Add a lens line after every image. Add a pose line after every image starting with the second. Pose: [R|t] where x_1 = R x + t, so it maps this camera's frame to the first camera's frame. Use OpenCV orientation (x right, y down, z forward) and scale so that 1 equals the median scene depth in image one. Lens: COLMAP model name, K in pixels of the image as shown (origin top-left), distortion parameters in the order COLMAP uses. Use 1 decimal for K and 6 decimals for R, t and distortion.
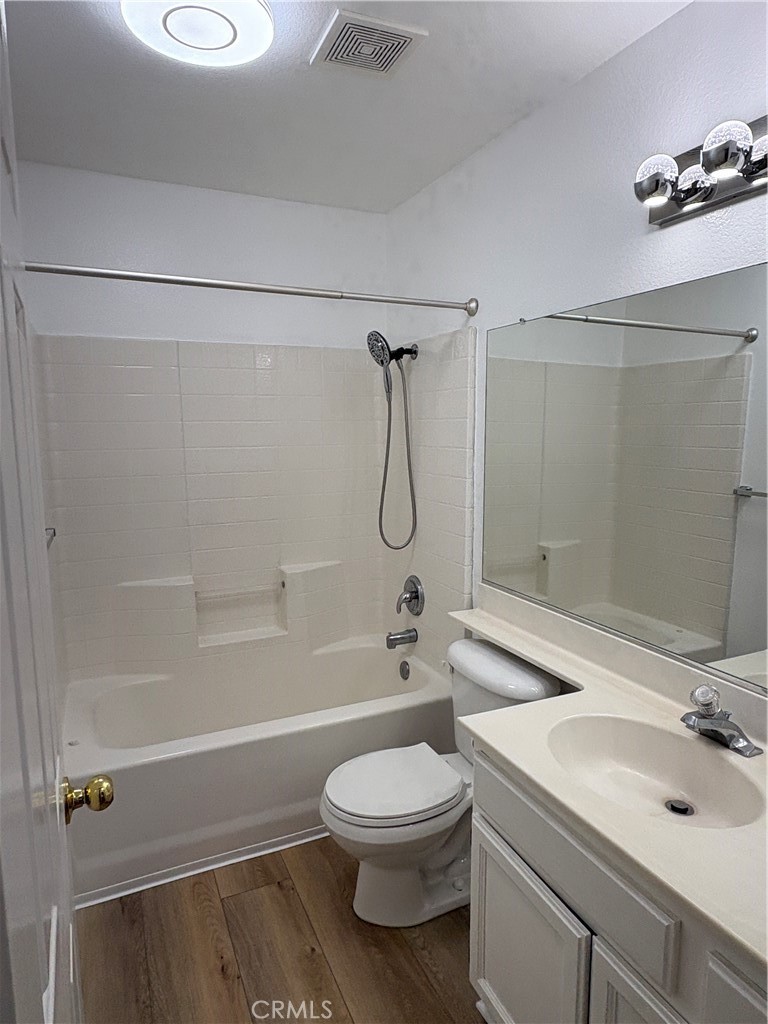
lens RADIAL K [[638.9, 0, 387.9], [0, 638.9, 511.5], [0, 0, 1]] dist [-0.003892, 0.006344]
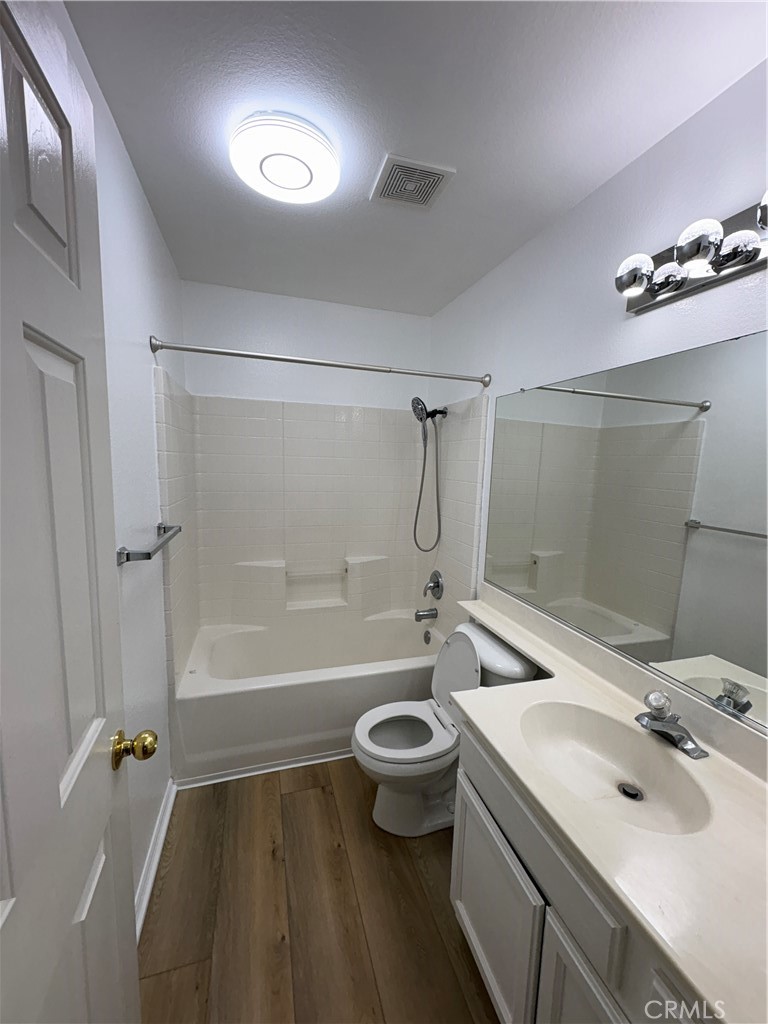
lens RADIAL K [[415.8, 0, 383.3], [0, 415.8, 511.6], [0, 0, 1]] dist [0.001561, -0.000584]
pose [[0.990810, 0.052362, -0.124716, 0.044647], [-0.054346, 0.998443, -0.012561, -0.017507], [0.123864, 0.019223, 0.992113, 0.105549]]
